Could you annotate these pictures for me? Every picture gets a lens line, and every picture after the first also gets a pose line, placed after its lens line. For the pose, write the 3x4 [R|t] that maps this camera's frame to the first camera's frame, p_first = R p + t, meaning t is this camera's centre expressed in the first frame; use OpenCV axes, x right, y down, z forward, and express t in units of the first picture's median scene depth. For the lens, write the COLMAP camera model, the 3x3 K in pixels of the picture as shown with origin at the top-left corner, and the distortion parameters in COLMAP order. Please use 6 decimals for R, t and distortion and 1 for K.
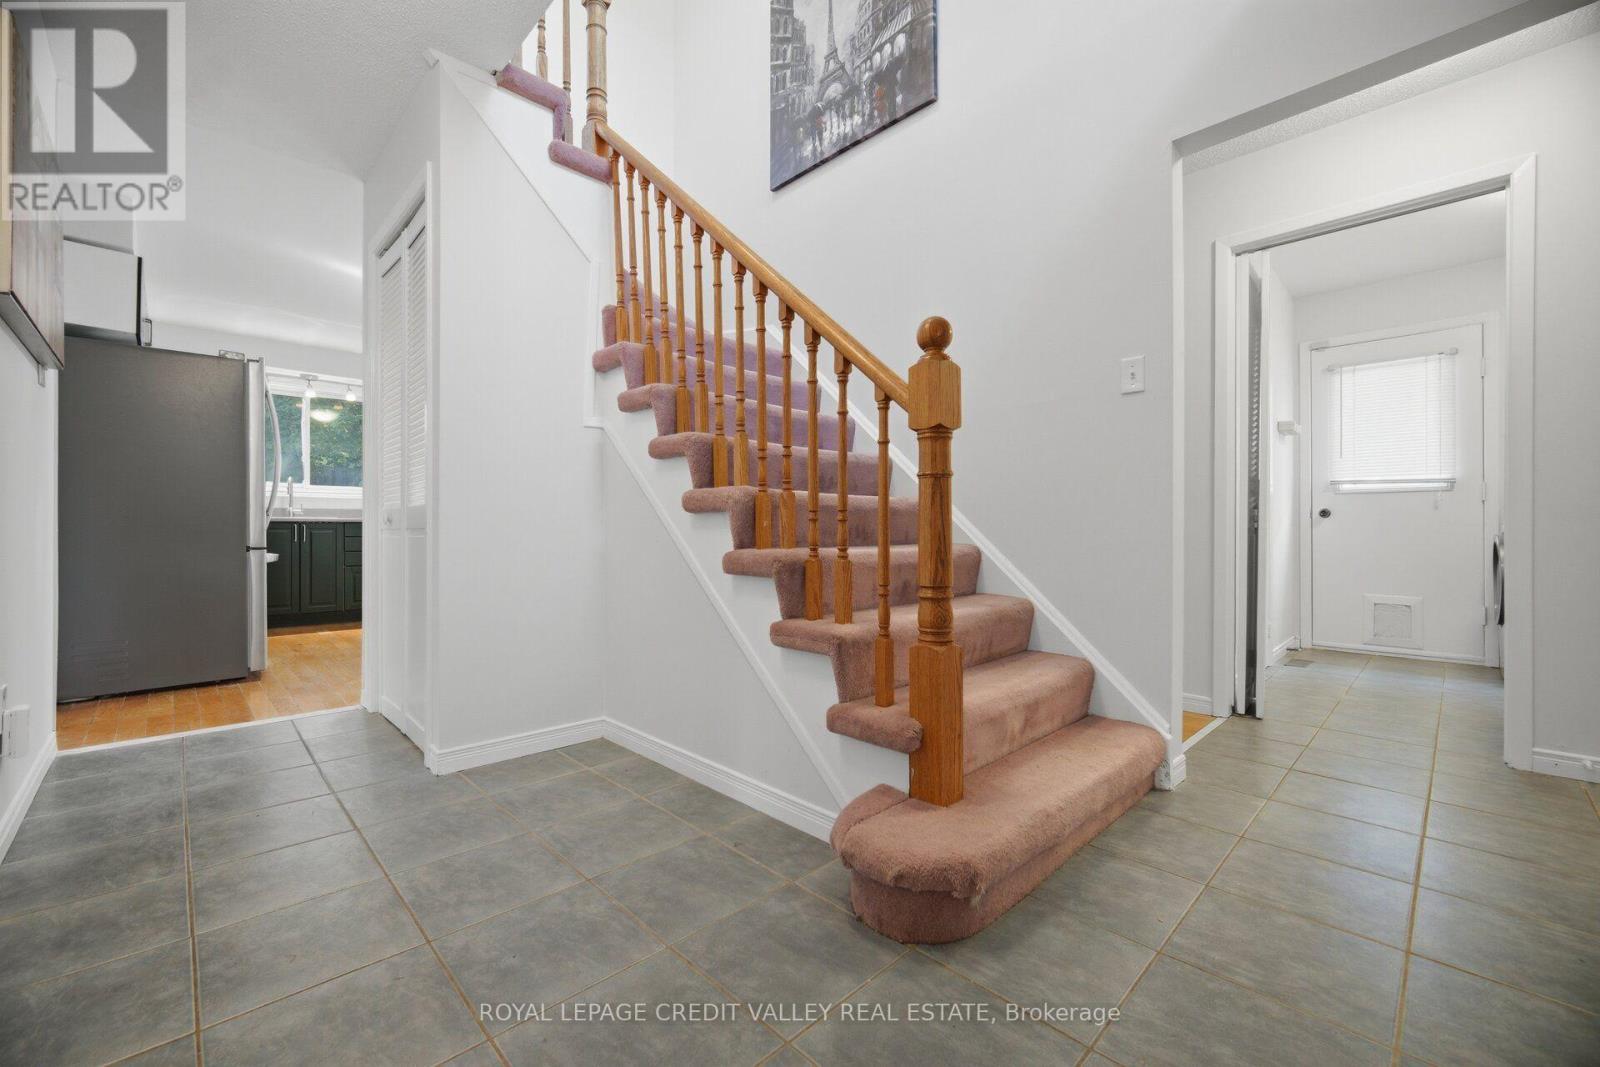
lens RADIAL K [[647.3, 0, 786.3], [0, 647.3, 534.1], [0, 0, 1]] dist [-0.003024, -0.000326]
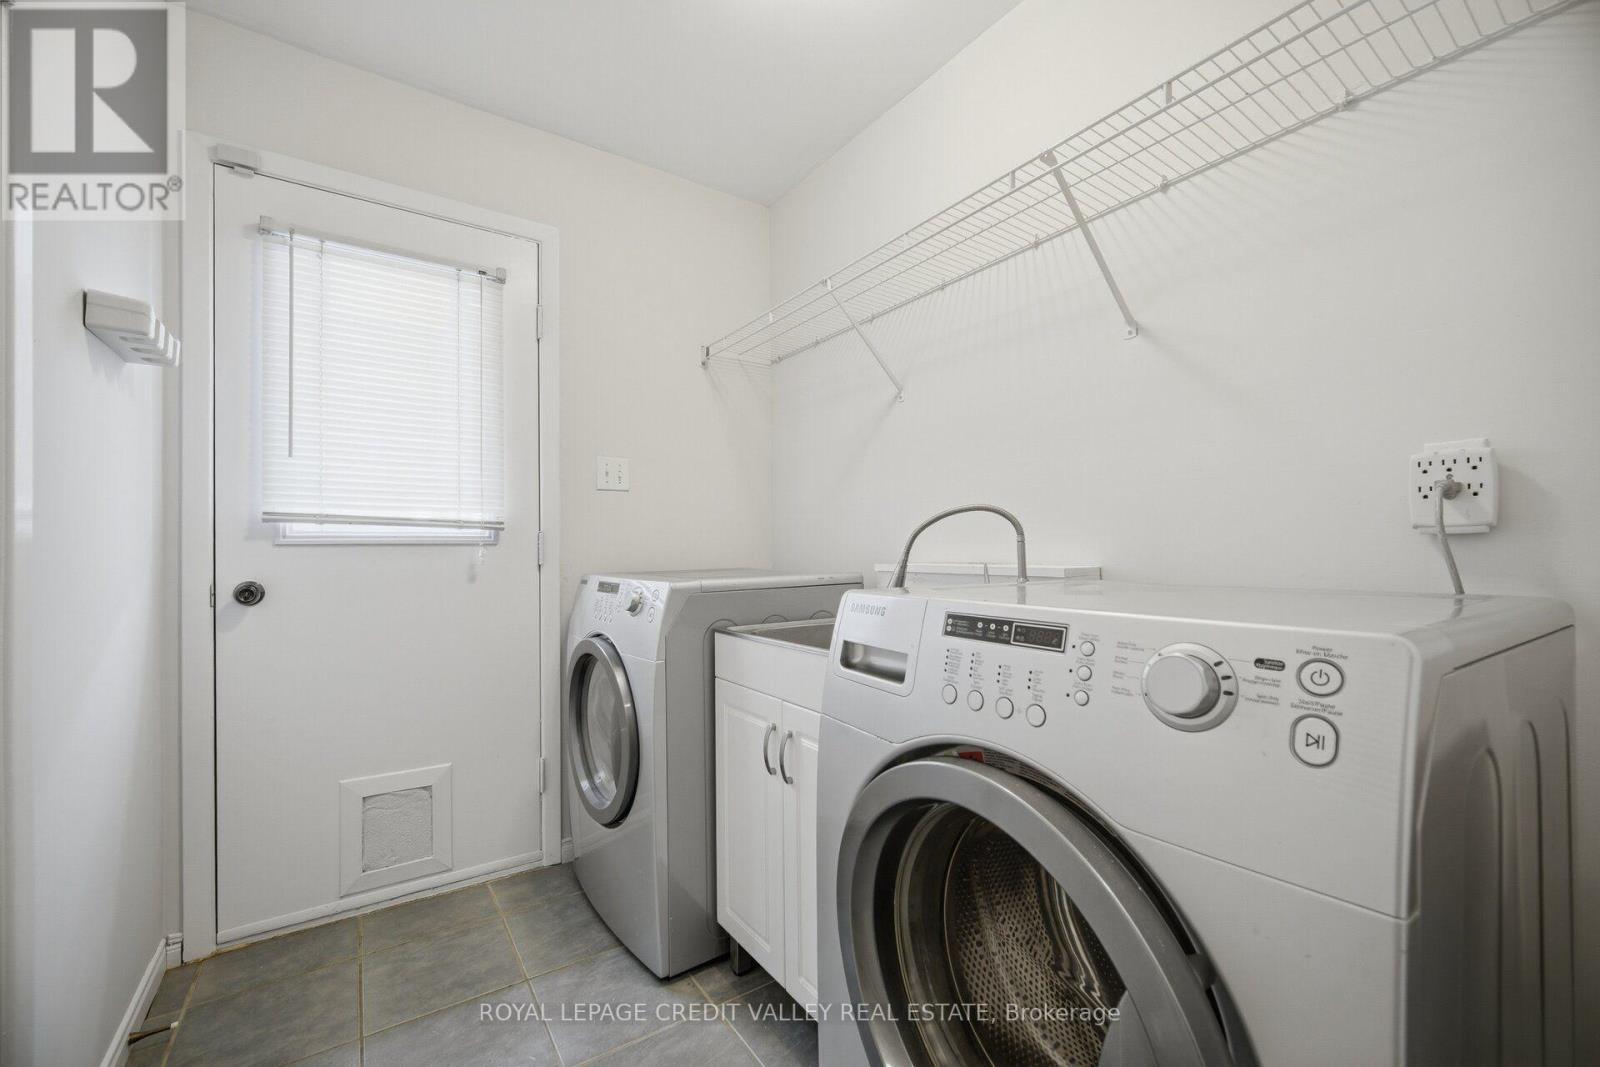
lens RADIAL K [[647.3, 0, 786.3], [0, 647.3, 534.1], [0, 0, 1]] dist [-0.003024, -0.000326]
pose [[0.161294, 0.010011, 0.986856, 0.660678], [0.010067, 0.999880, -0.011789, -0.080058], [-0.986855, 0.011836, 0.161174, 0.813025]]
